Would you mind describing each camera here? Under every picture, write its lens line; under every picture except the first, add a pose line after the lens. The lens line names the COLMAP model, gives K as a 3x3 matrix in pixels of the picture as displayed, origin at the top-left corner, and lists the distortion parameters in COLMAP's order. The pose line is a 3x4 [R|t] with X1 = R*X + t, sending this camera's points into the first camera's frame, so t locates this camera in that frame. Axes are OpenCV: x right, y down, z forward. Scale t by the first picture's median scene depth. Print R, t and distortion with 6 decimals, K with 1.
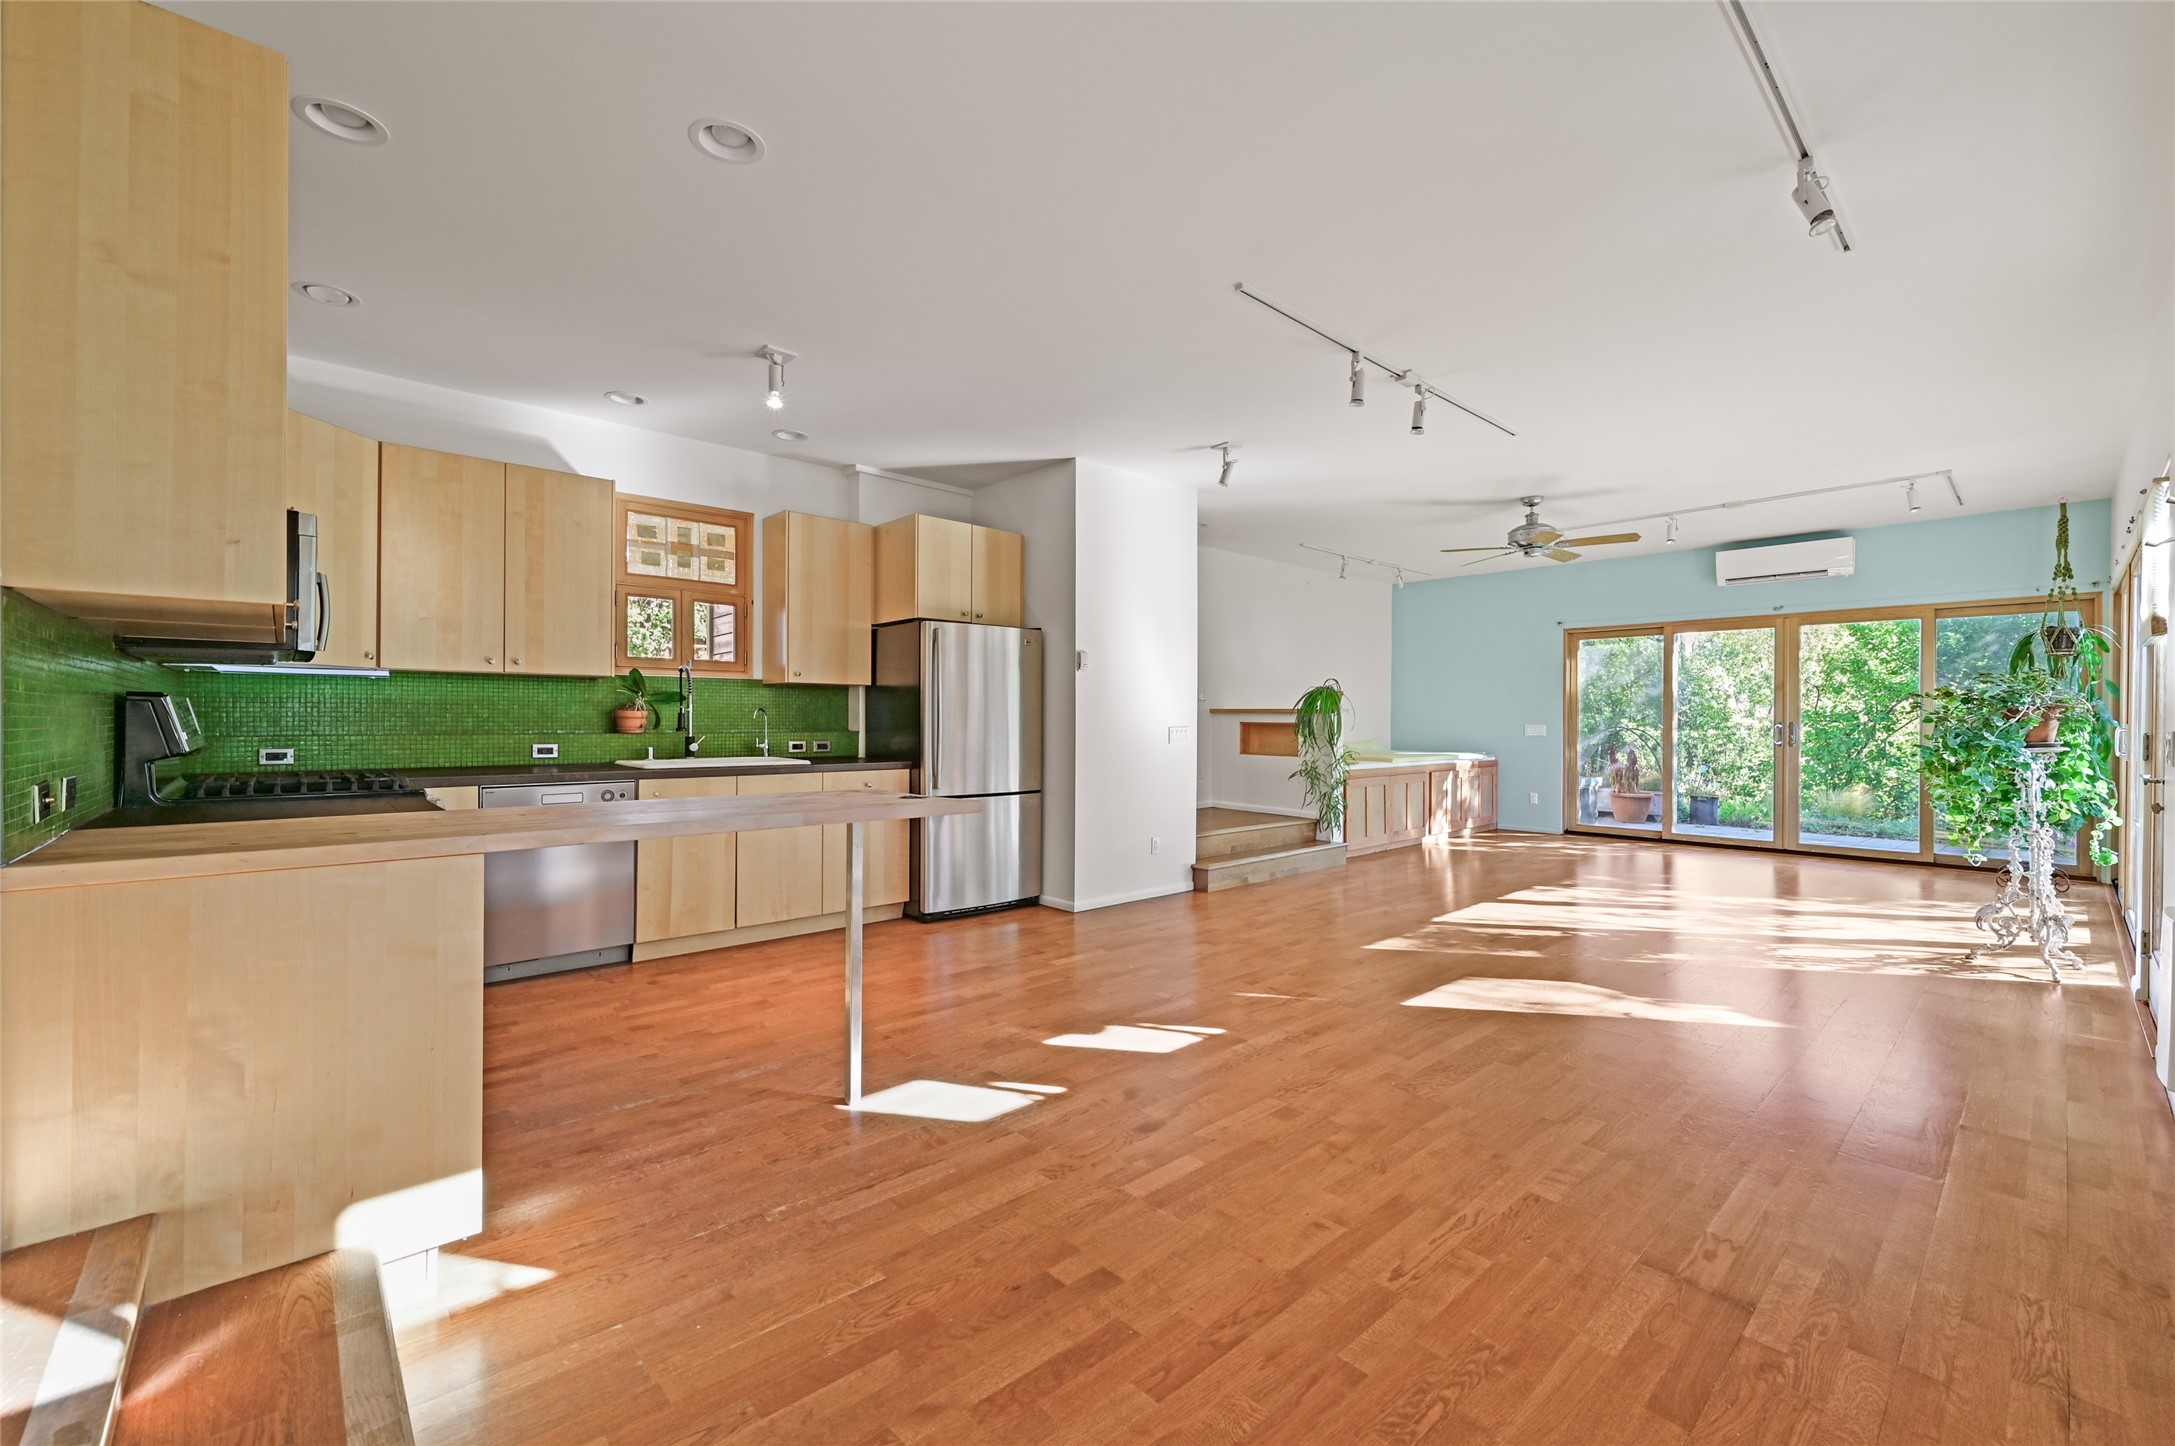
lens RADIAL K [[866.6, 0, 1092.4], [0, 866.6, 740.2], [0, 0, 1]] dist [-0.002145, 0.001317]
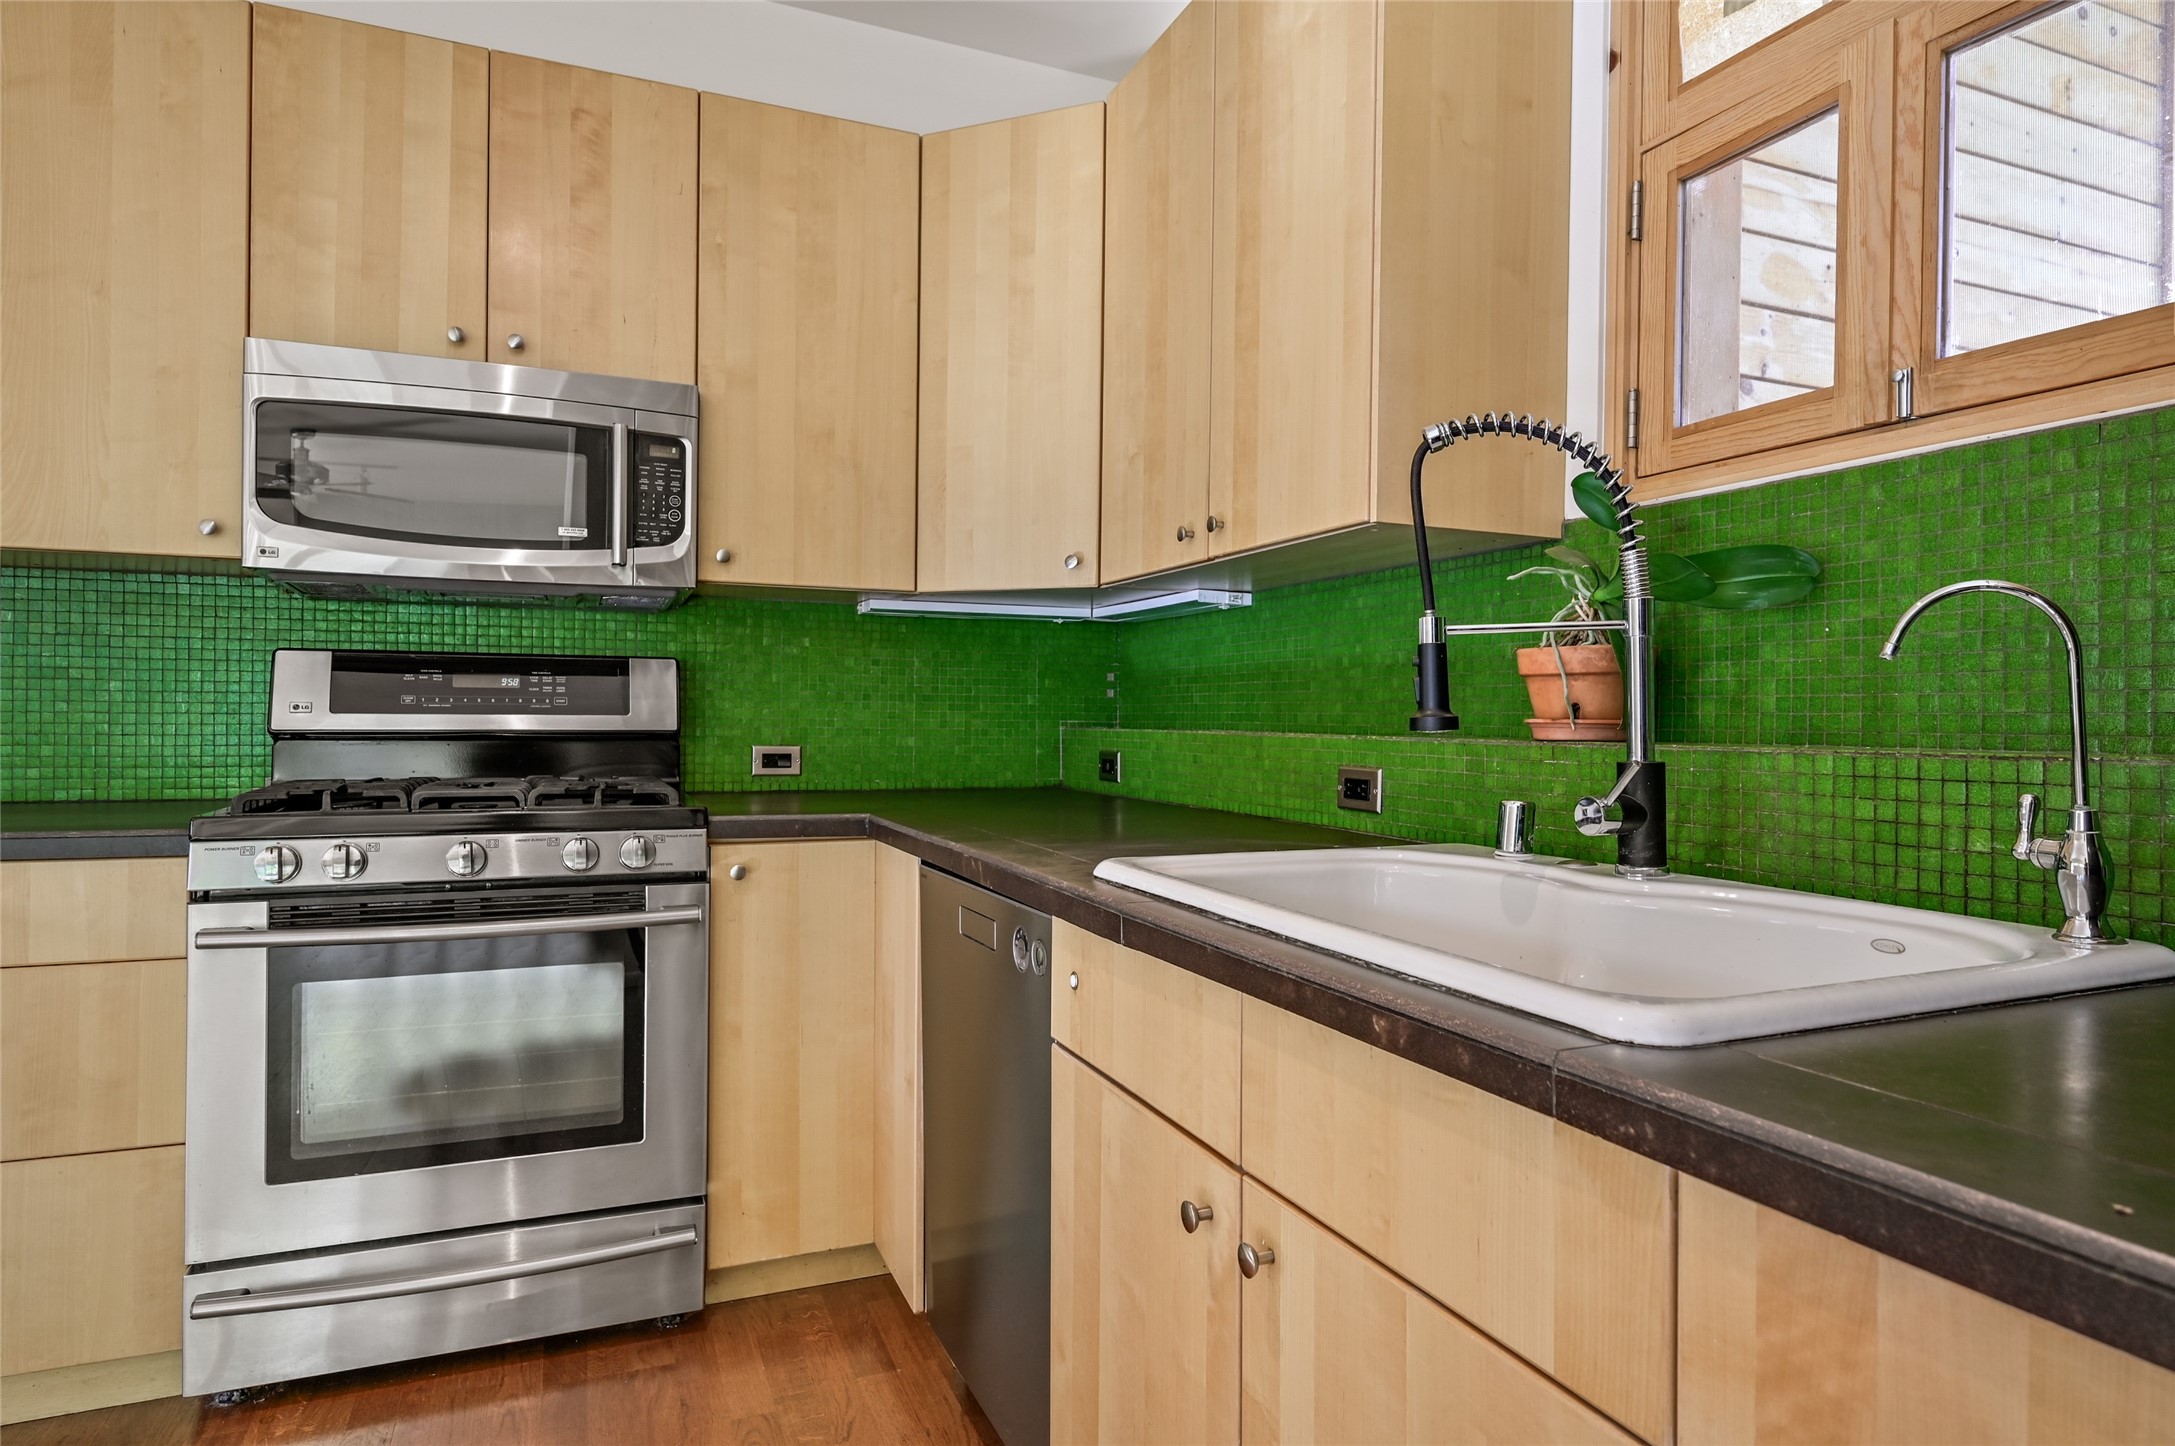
lens RADIAL K [[1241.1, 0, 1098.1], [0, 1241.1, 715.1], [0, 0, 1]] dist [0.005630, -0.000372]
pose [[-0.331049, -0.010972, -0.943550, -0.105322], [-0.034841, 0.999393, 0.000603, -0.007080], [0.942970, 0.033074, -0.331230, 0.663681]]
